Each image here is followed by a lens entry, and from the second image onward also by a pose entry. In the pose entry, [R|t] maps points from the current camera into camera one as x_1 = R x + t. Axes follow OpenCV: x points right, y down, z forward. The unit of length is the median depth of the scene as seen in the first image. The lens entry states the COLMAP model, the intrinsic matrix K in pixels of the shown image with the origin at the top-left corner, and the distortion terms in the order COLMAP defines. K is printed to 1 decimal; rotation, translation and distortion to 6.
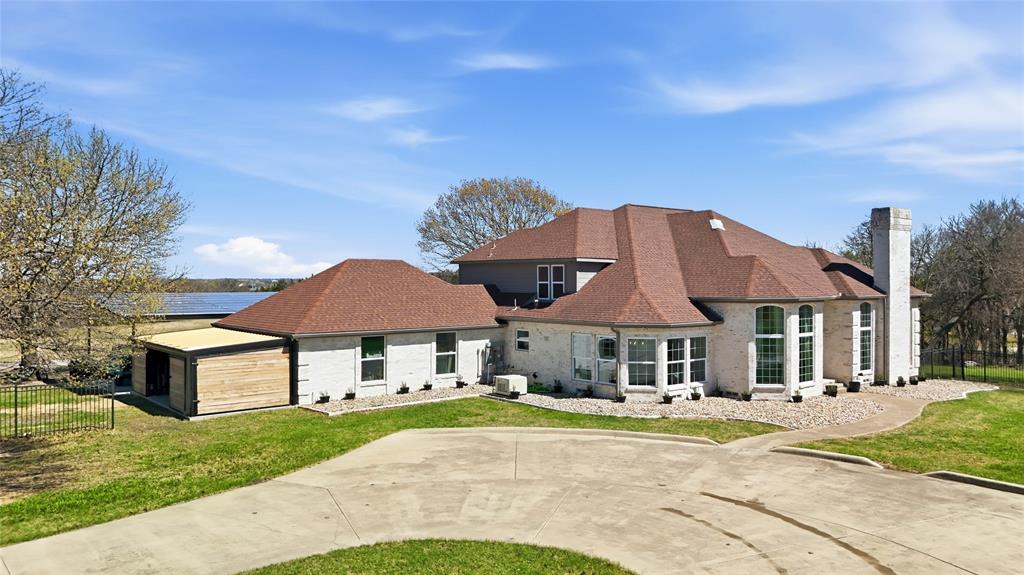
lens RADIAL K [[766.8, 0, 512.0], [0, 766.8, 287.5], [0, 0, 1]] dist [0.043290, -0.004088]
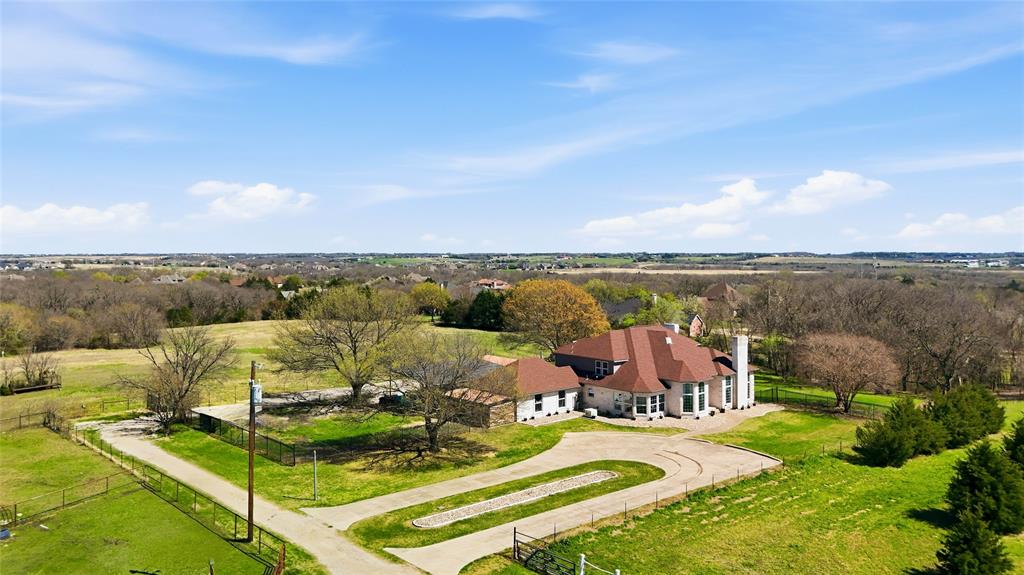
lens RADIAL K [[779.4, 0, 507.8], [0, 779.4, 257.2], [0, 0, 1]] dist [0.040347, -0.002729]
pose [[0.998830, 0.000528, 0.048358, -0.415974], [-0.000291, 0.999988, -0.004924, -0.392231], [-0.048360, 0.004904, 0.998818, -1.657372]]
